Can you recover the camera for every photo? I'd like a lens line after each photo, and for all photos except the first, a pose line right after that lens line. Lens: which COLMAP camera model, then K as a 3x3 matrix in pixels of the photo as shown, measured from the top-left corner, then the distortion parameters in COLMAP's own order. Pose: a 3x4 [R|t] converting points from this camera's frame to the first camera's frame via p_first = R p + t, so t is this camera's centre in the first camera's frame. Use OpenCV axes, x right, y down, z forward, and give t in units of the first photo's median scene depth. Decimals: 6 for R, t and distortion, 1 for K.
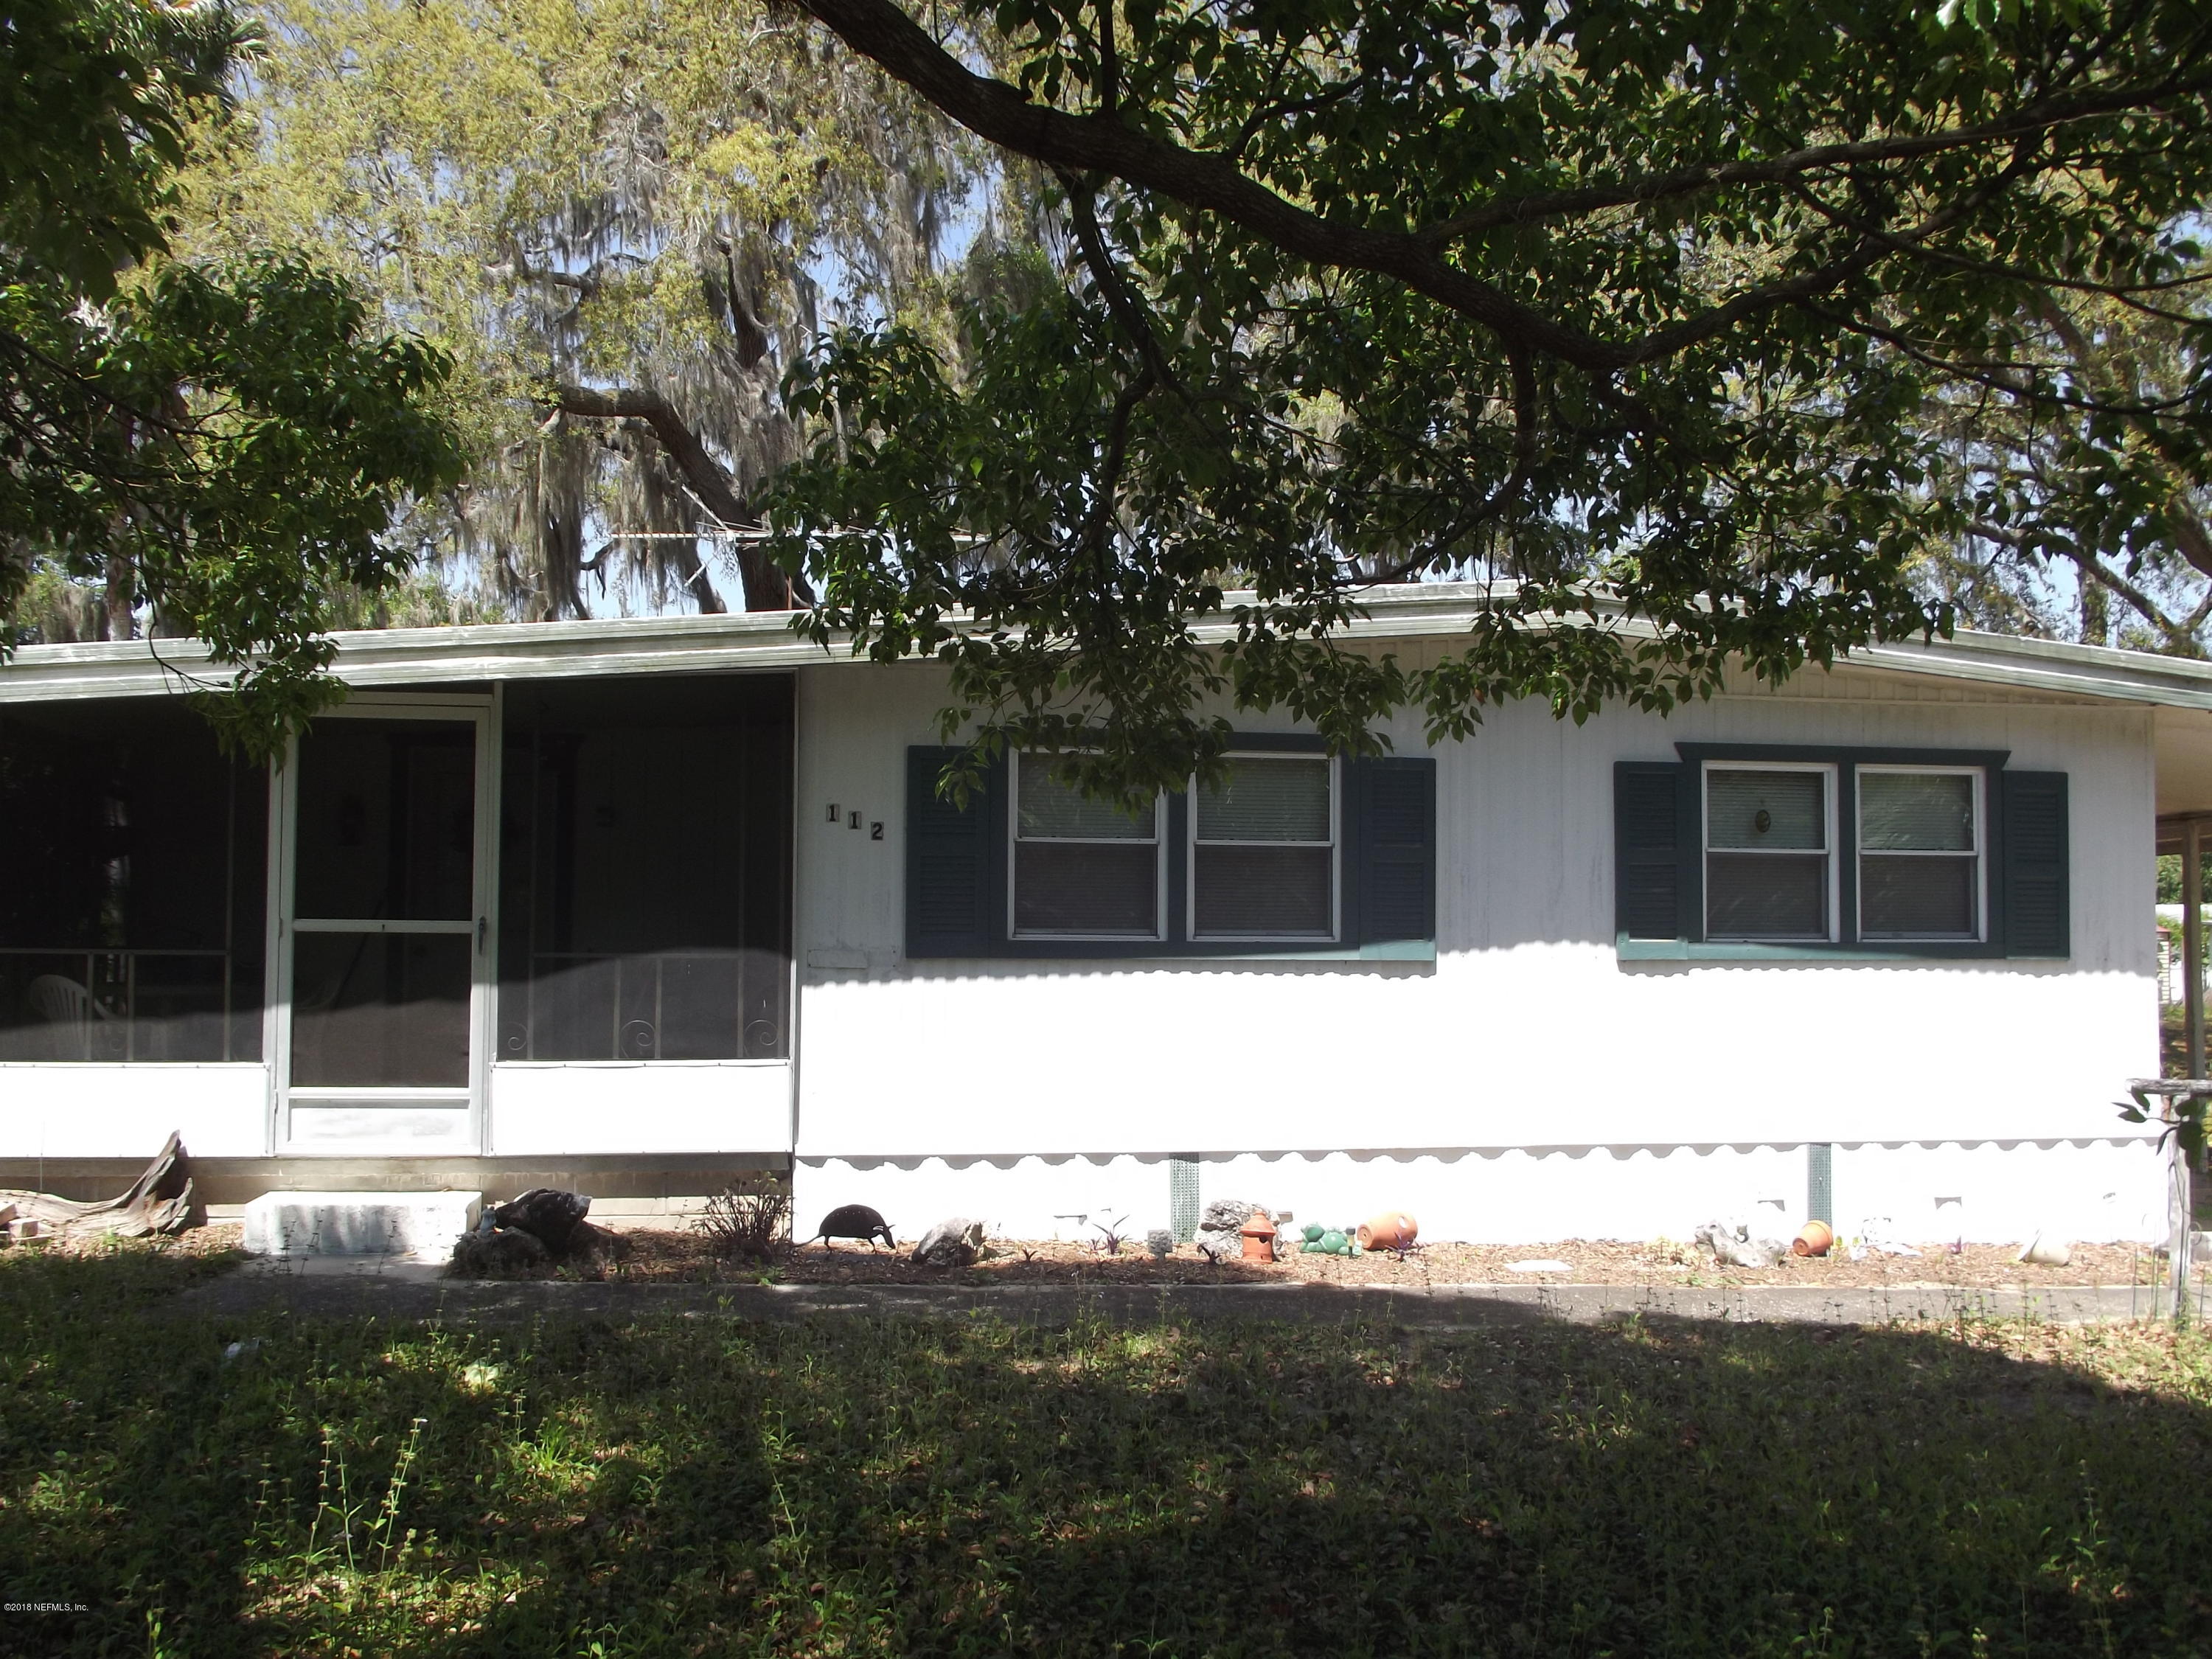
lens RADIAL K [[1839.2, 0, 1111.5], [0, 1839.2, 839.6], [0, 0, 1]] dist [-0.040897, 0.006102]
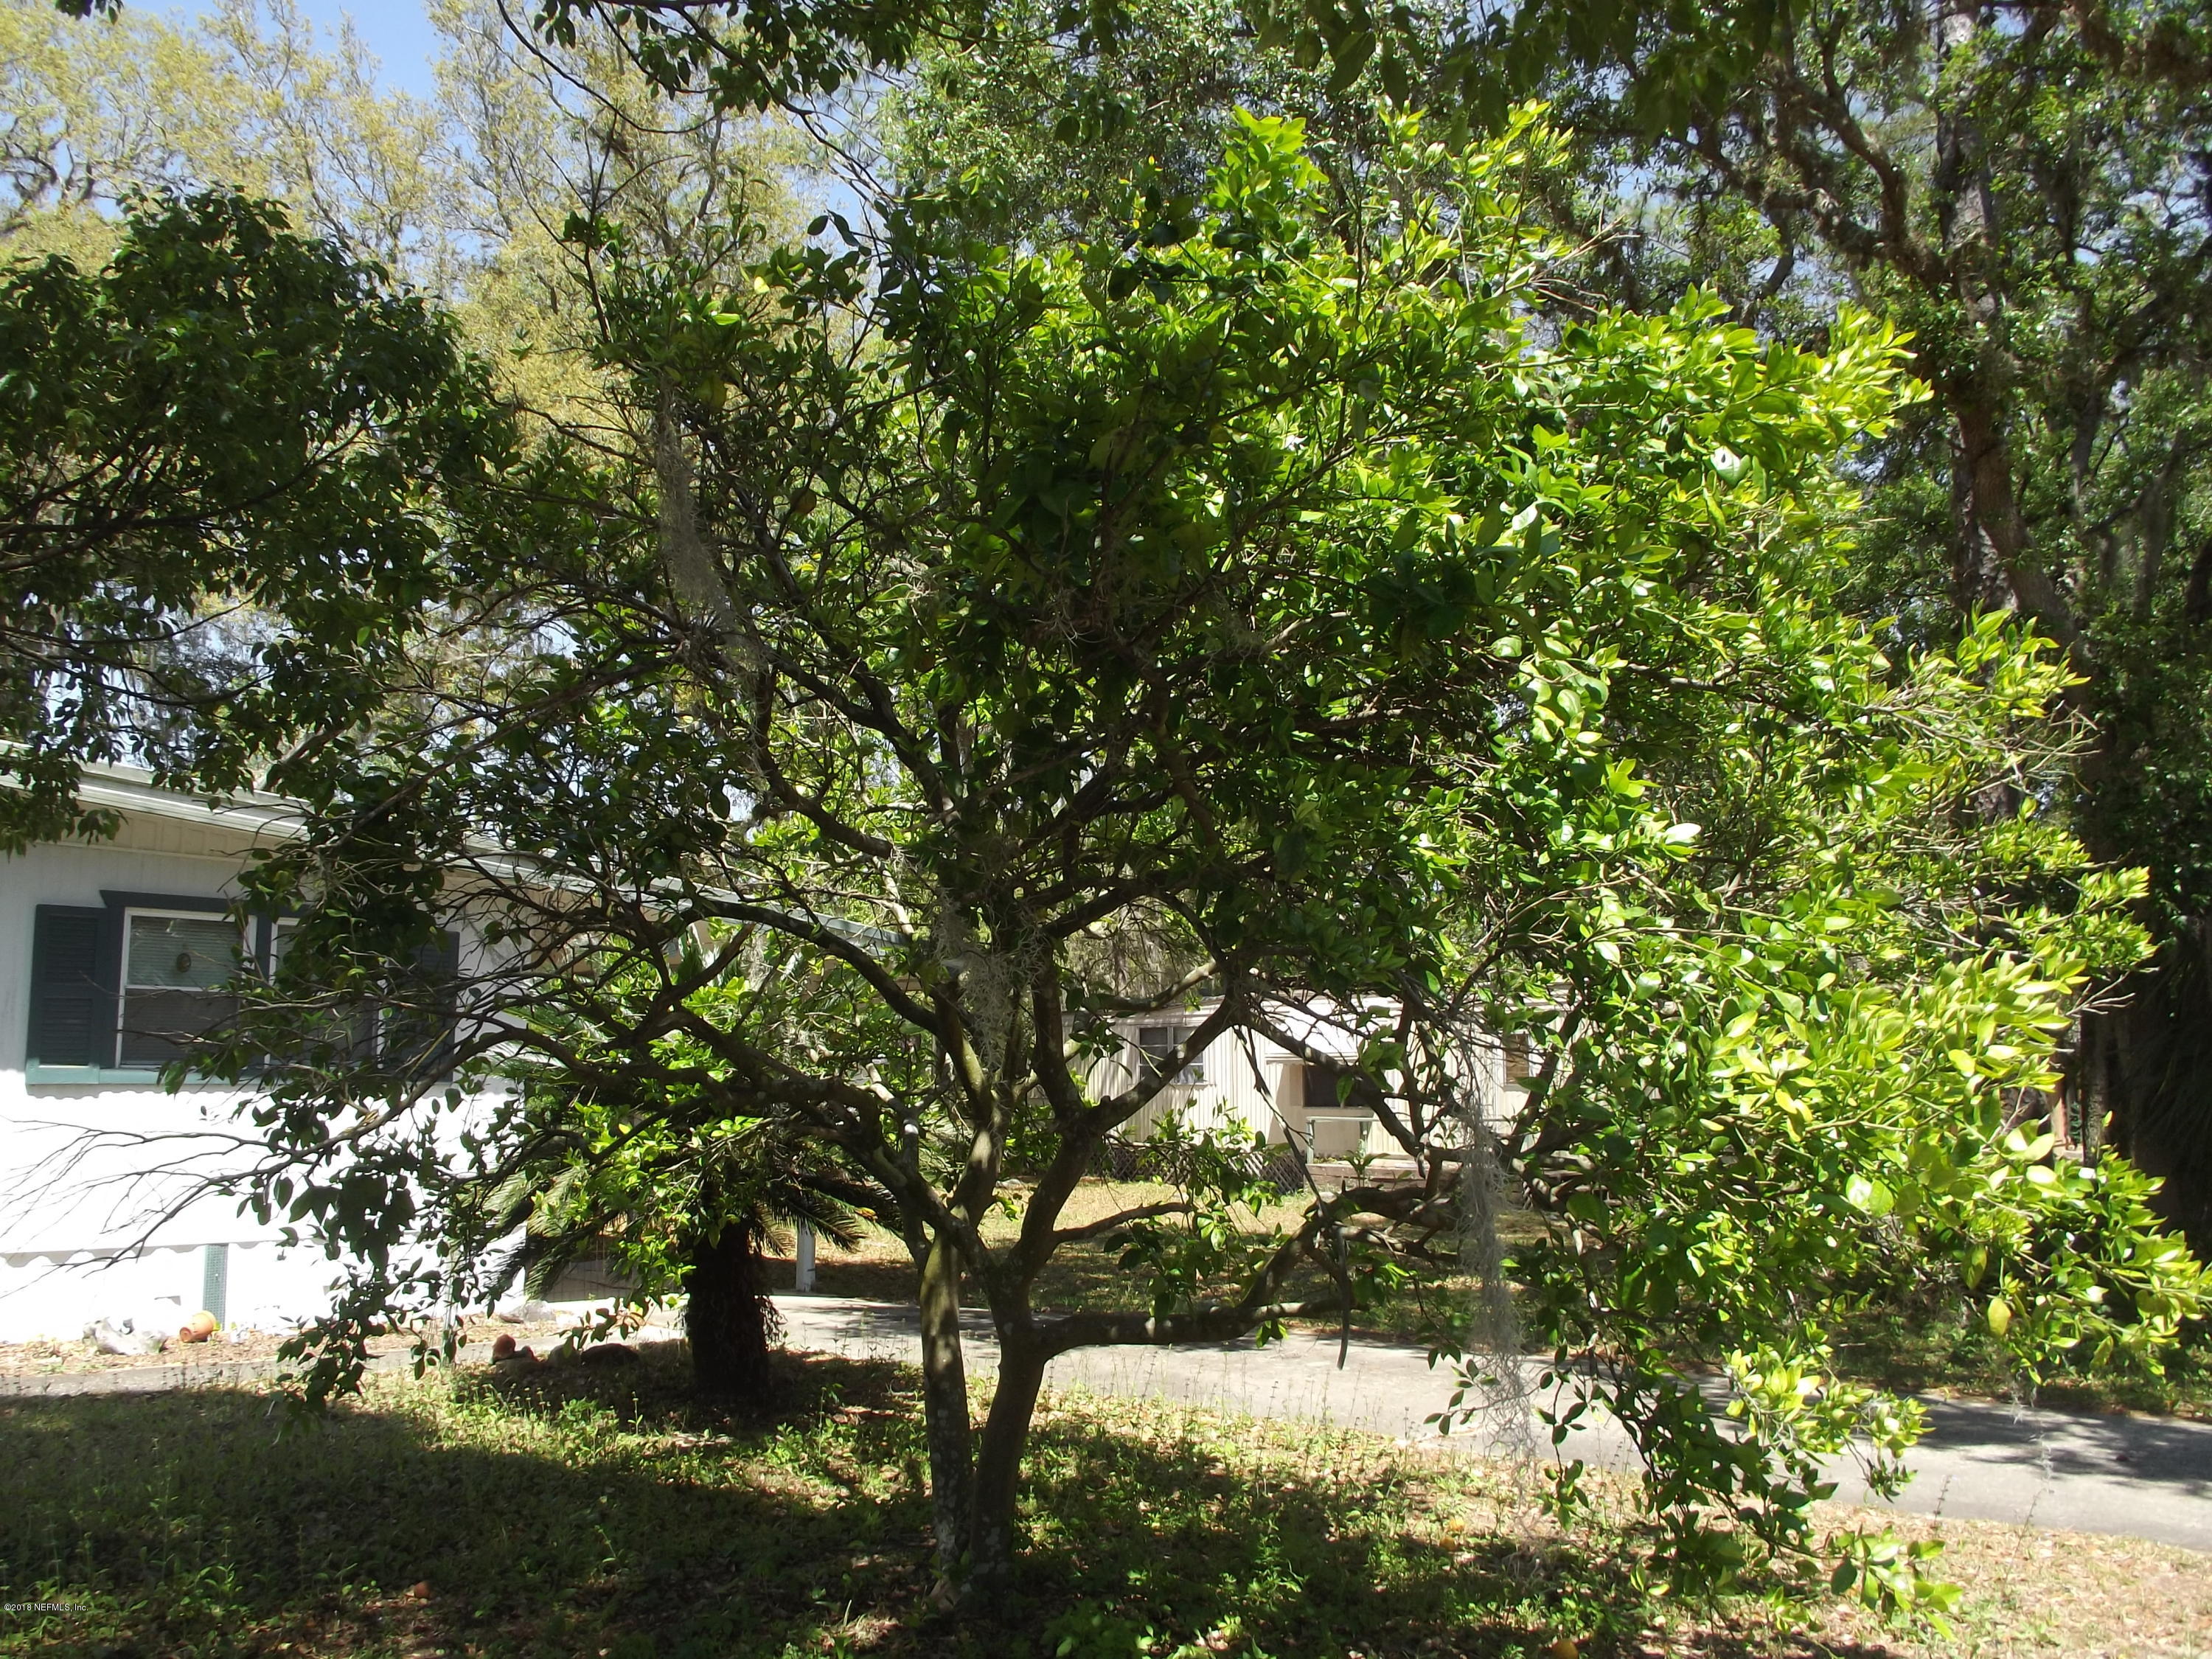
lens RADIAL K [[1839.2, 0, 1122.9], [0, 1839.2, 834.7], [0, 0, 1]] dist [-0.040897, 0.006102]
pose [[0.779723, 0.071051, 0.622081, 0.110840], [-0.026629, 0.996405, -0.080428, -0.015140], [-0.625558, 0.046146, 0.778811, -0.288783]]
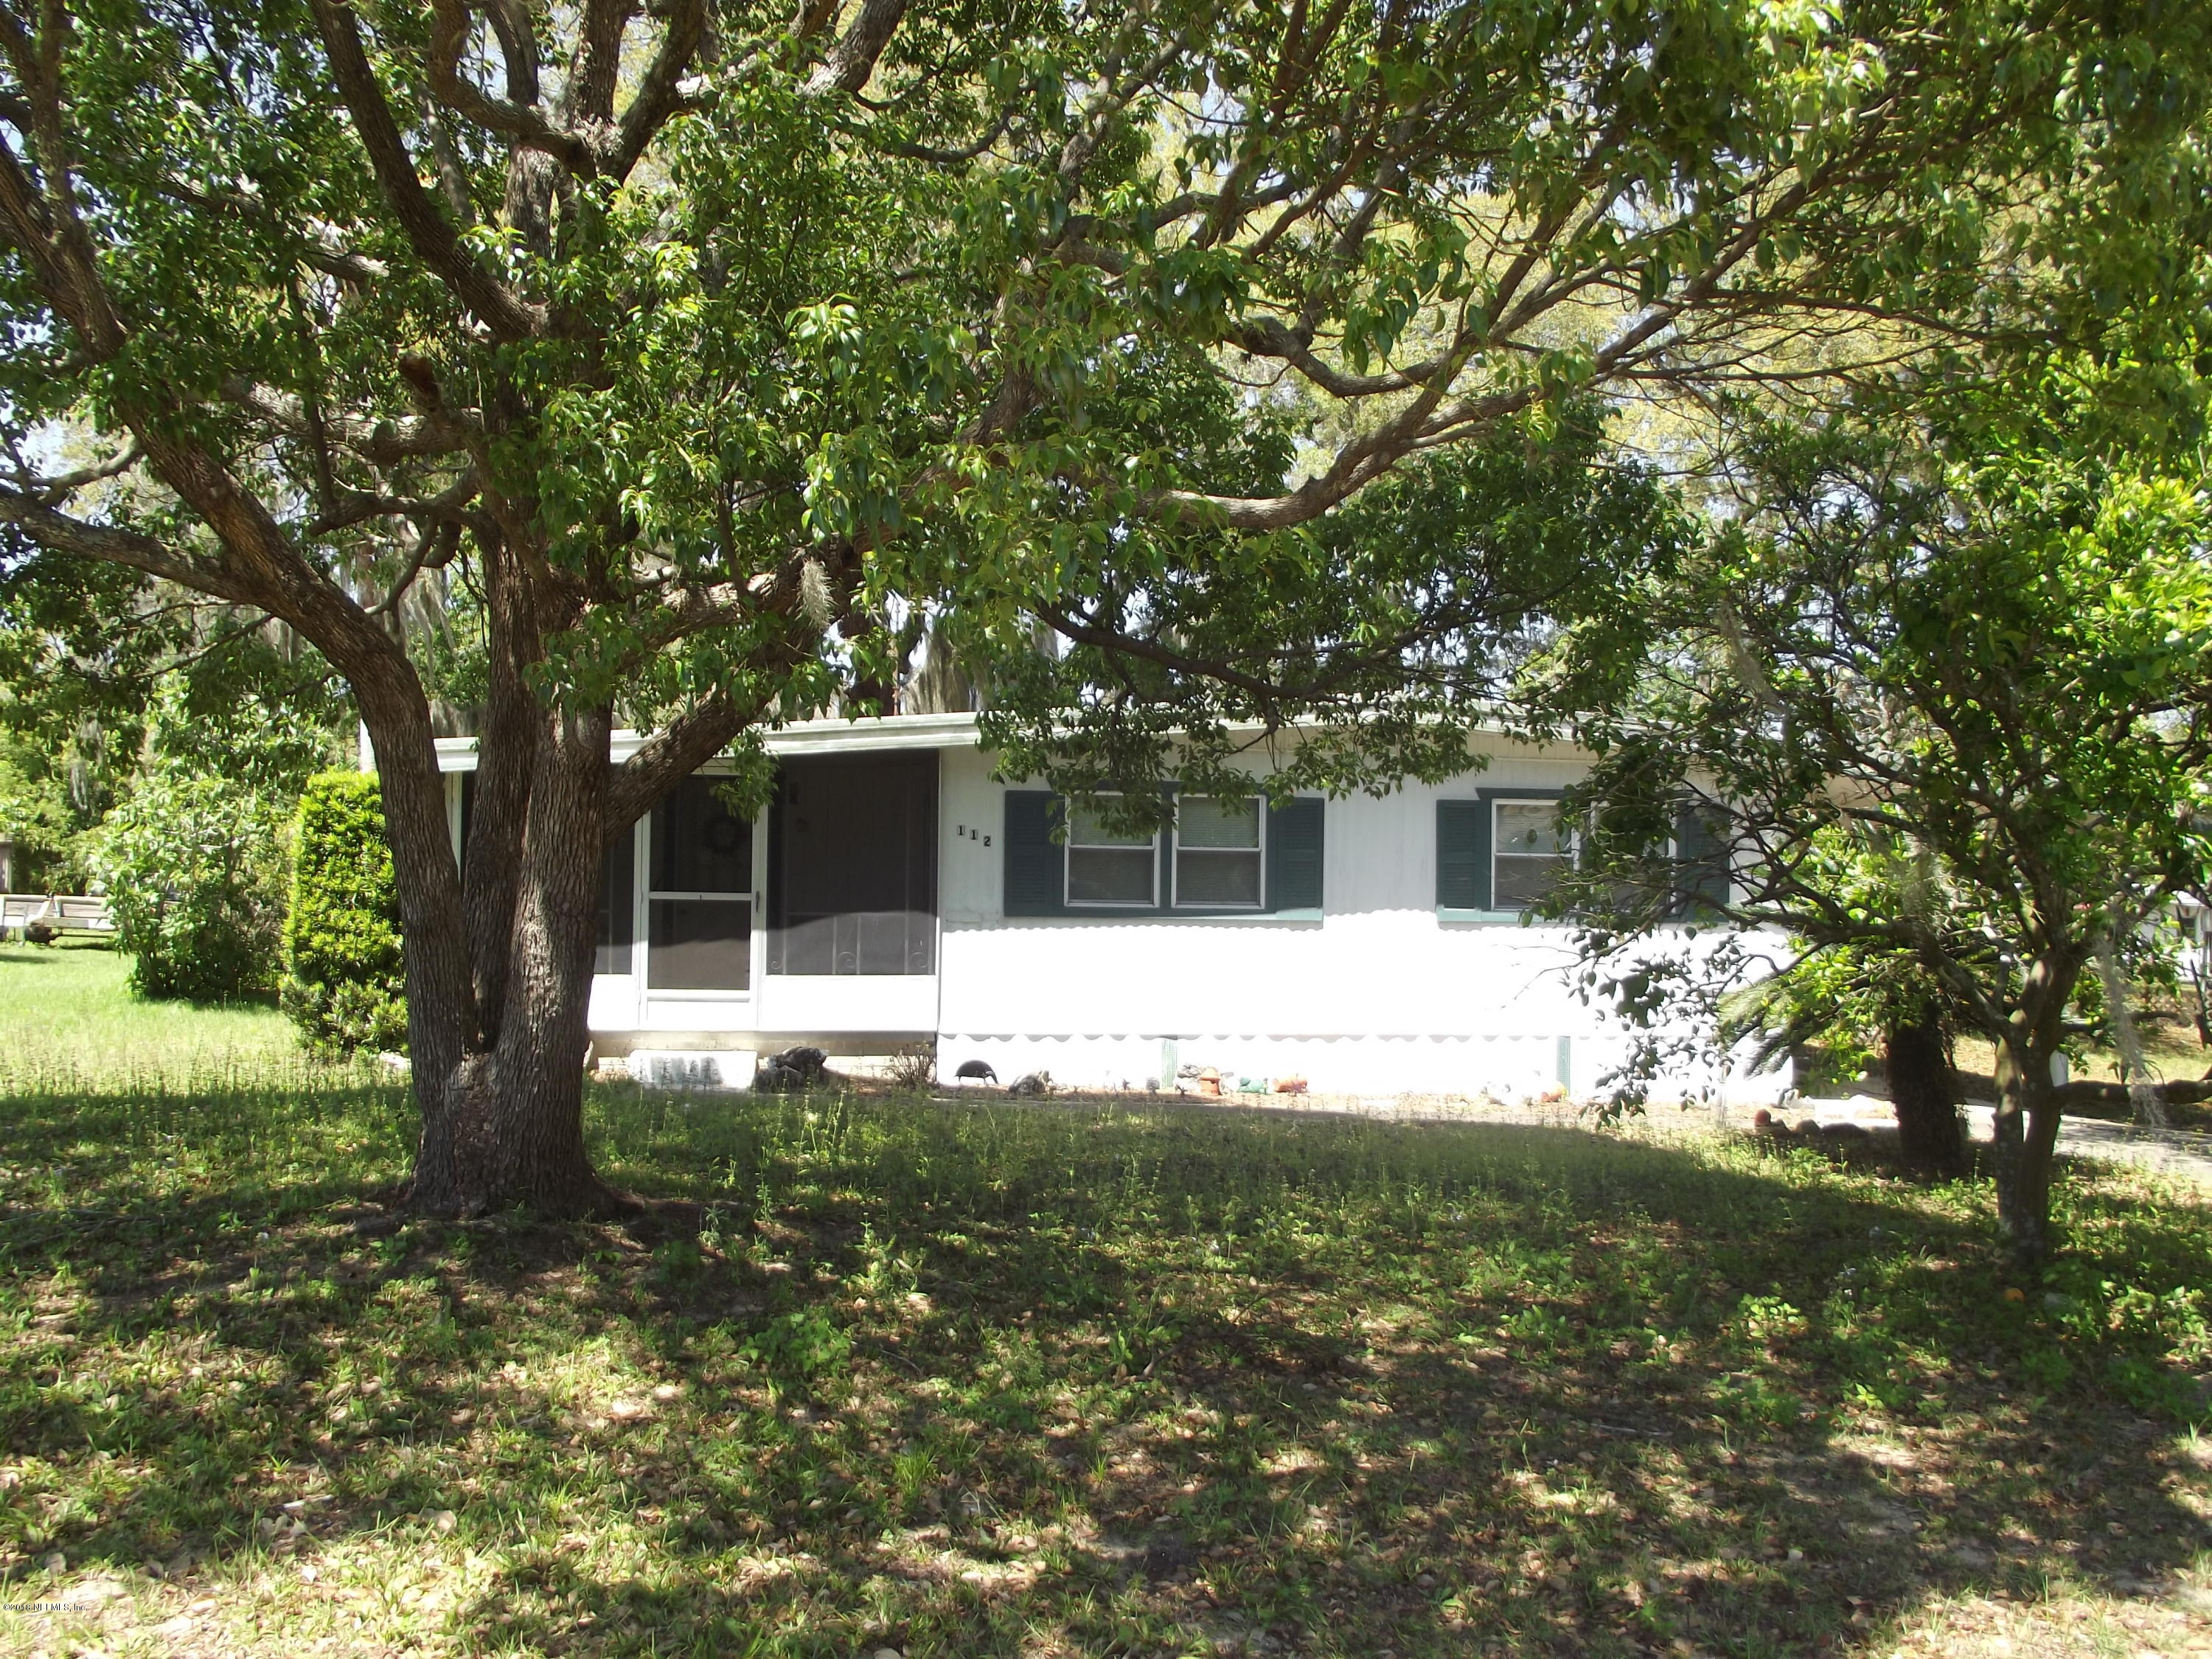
lens RADIAL K [[1839.2, 0, 1115.5], [0, 1839.2, 833.8], [0, 0, 1]] dist [-0.040897, 0.006102]
pose [[0.999703, 0.005875, -0.023671, 0.030088], [-0.005537, 0.999882, 0.014342, -0.037126], [0.023753, -0.014207, 0.999617, -0.695132]]
